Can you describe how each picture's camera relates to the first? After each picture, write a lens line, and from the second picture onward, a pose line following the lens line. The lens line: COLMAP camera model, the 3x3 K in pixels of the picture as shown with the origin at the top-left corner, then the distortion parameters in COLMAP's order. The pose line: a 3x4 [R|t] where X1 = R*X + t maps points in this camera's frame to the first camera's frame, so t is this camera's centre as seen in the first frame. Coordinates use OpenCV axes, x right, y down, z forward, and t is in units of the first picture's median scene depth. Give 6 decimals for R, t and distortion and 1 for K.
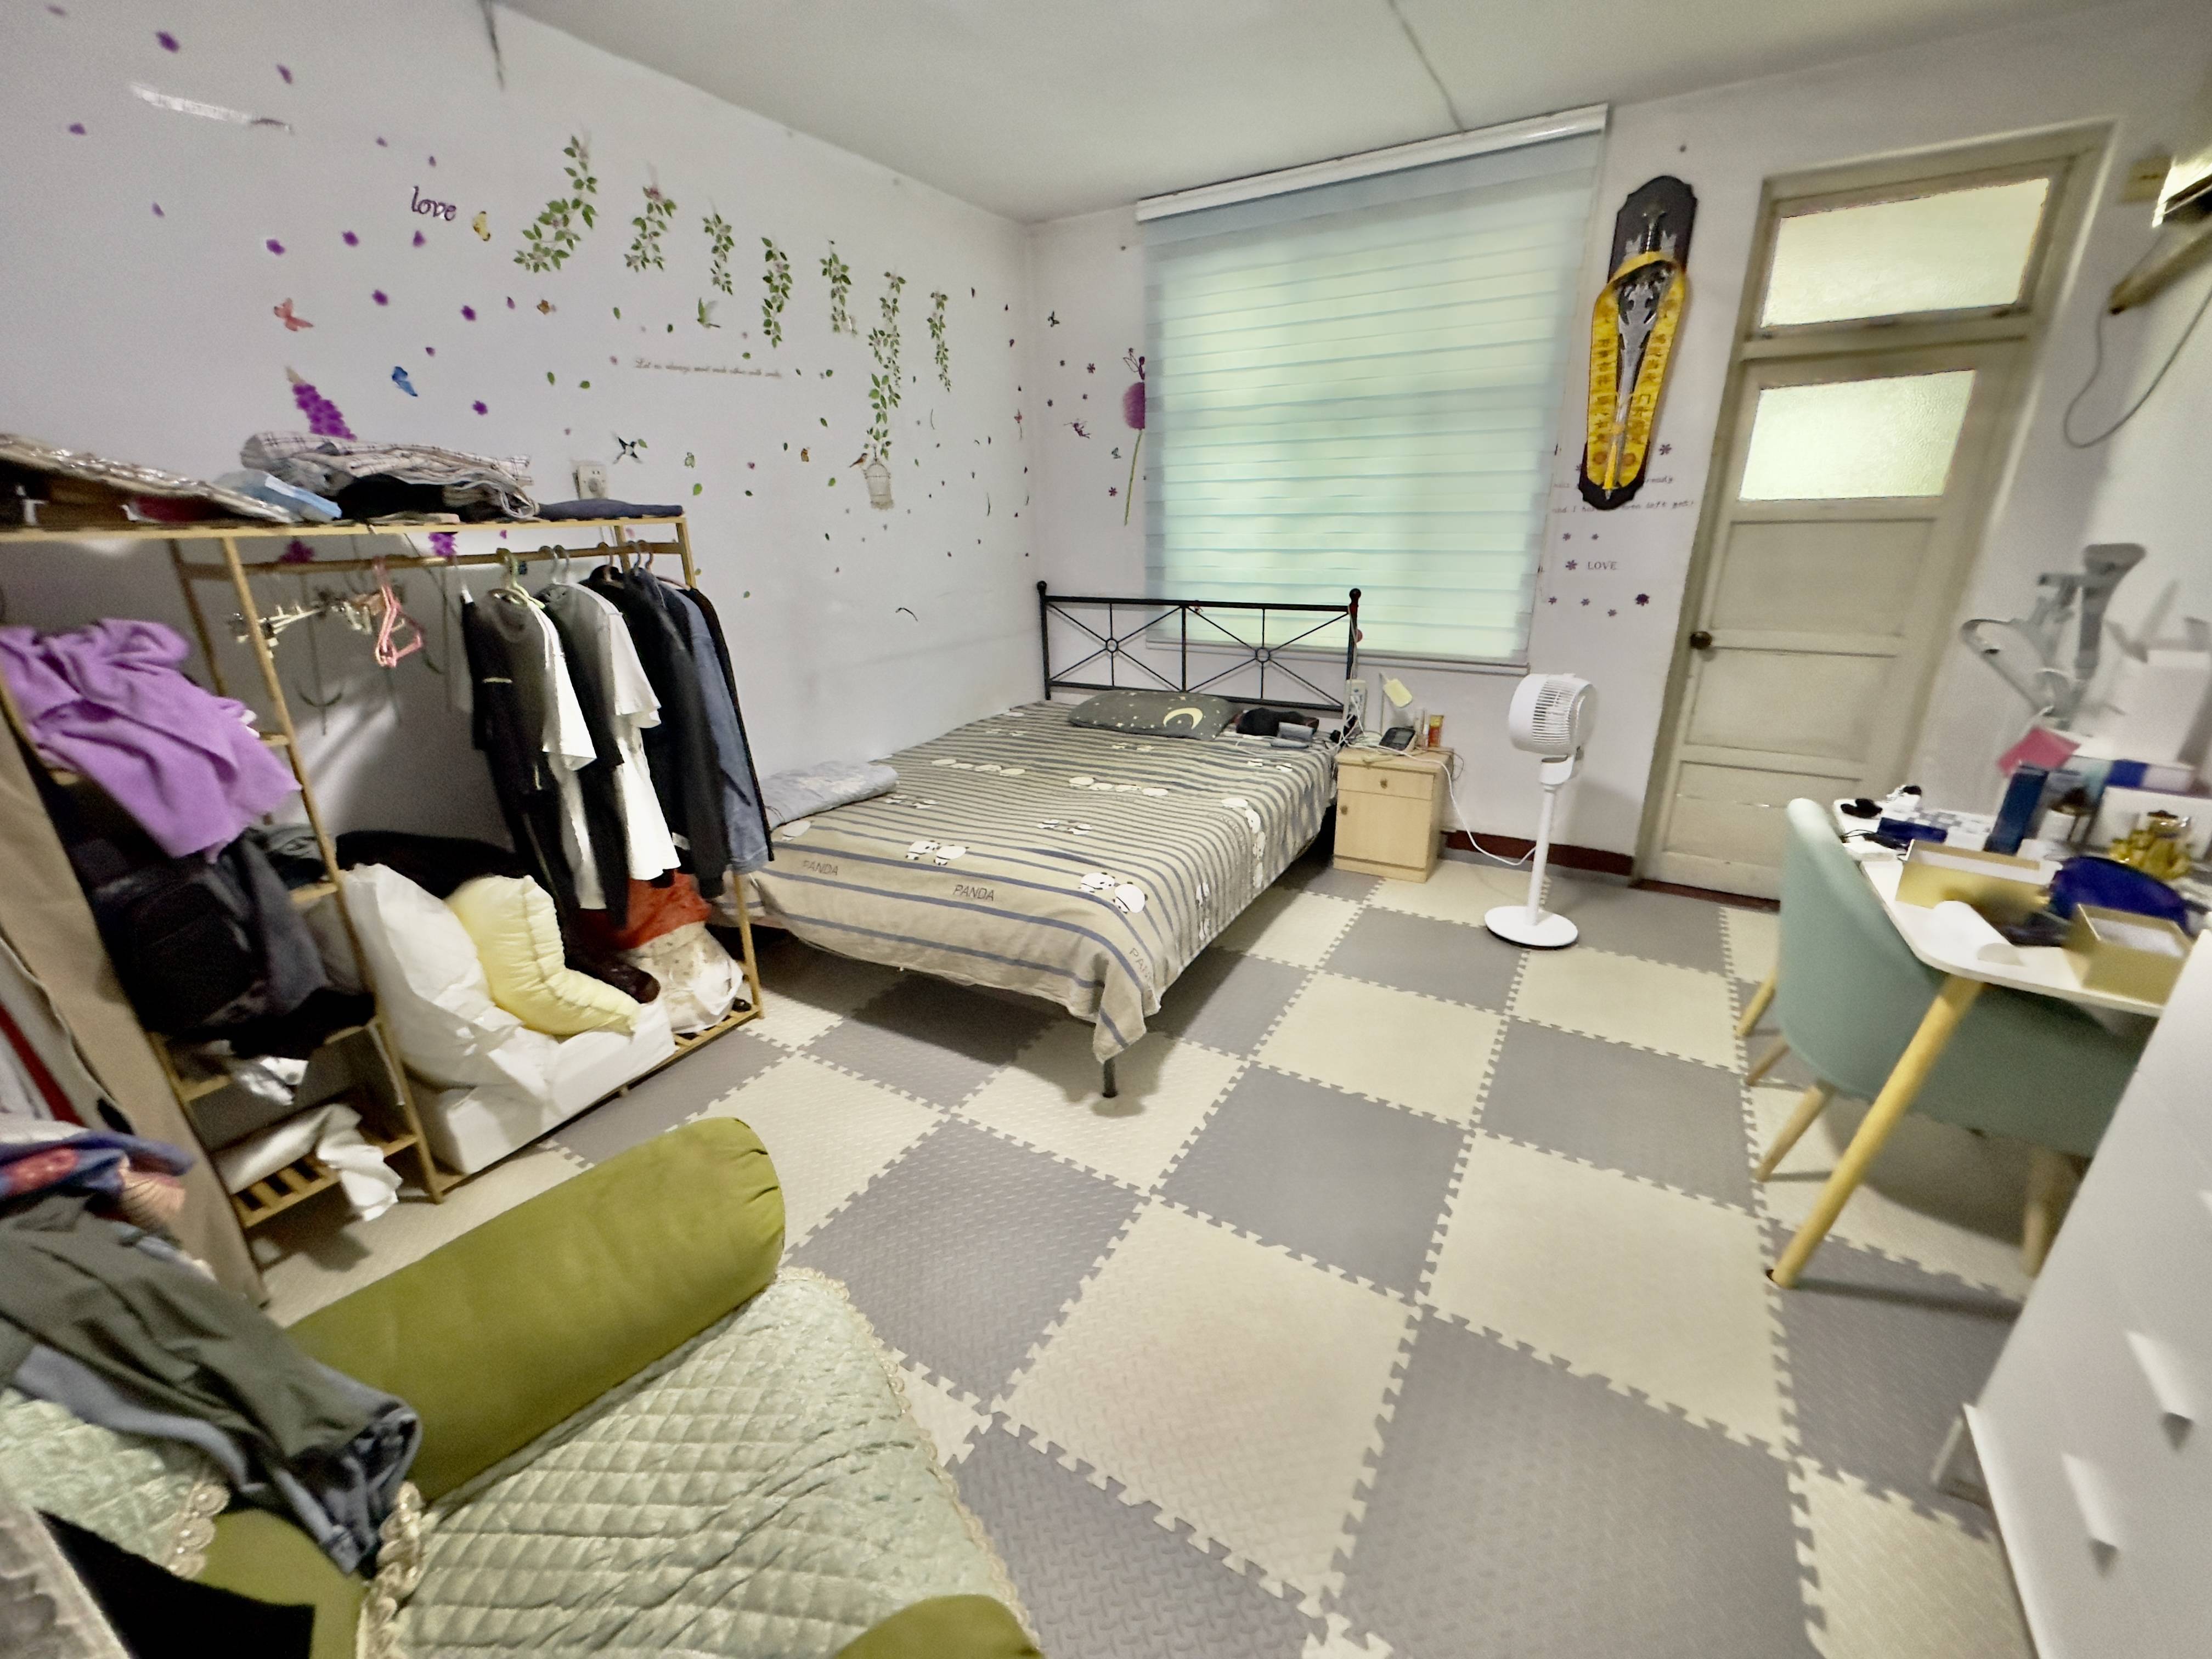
lens RADIAL K [[885.1, 0, 1108.1], [0, 885.1, 830.5], [0, 0, 1]] dist [-0.004633, 0.000594]
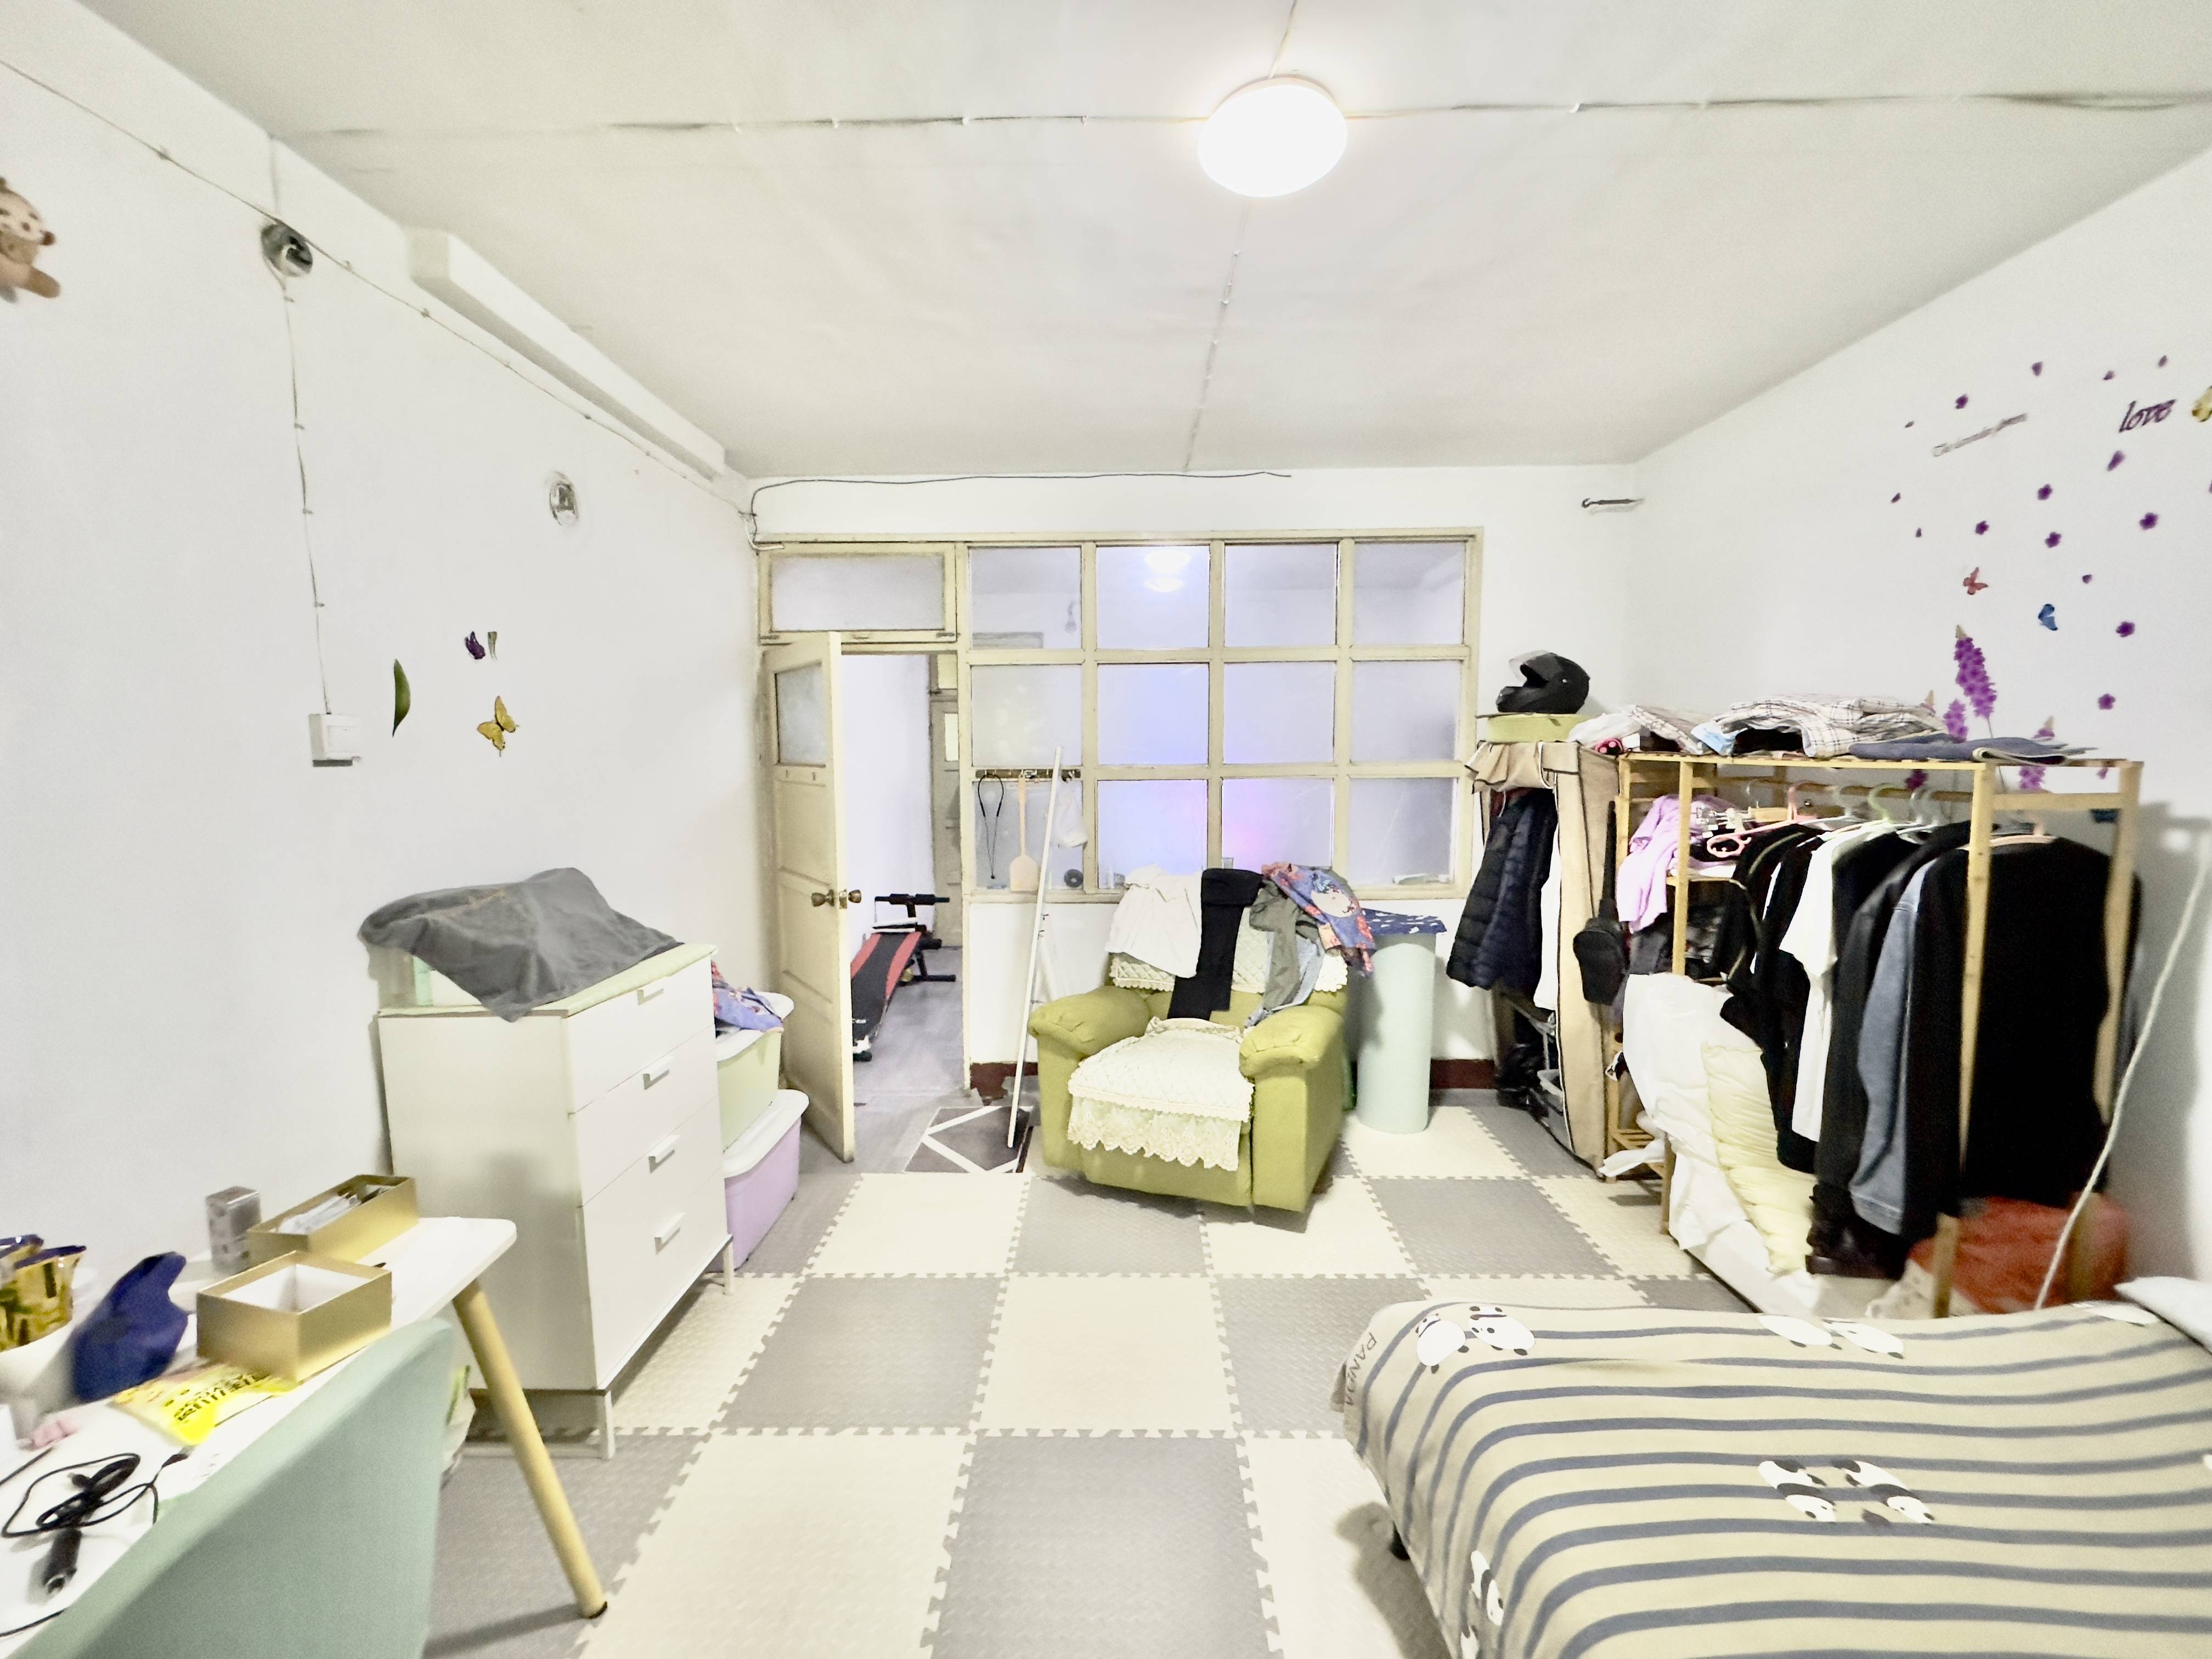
lens RADIAL K [[885.1, 0, 1096.0], [0, 885.1, 832.2], [0, 0, 1]] dist [-0.004633, 0.000594]
pose [[-0.872374, 0.079556, -0.482322, 0.620305], [-0.139969, 0.904707, 0.402386, -0.574685], [0.468372, 0.418541, -0.778108, 1.448450]]
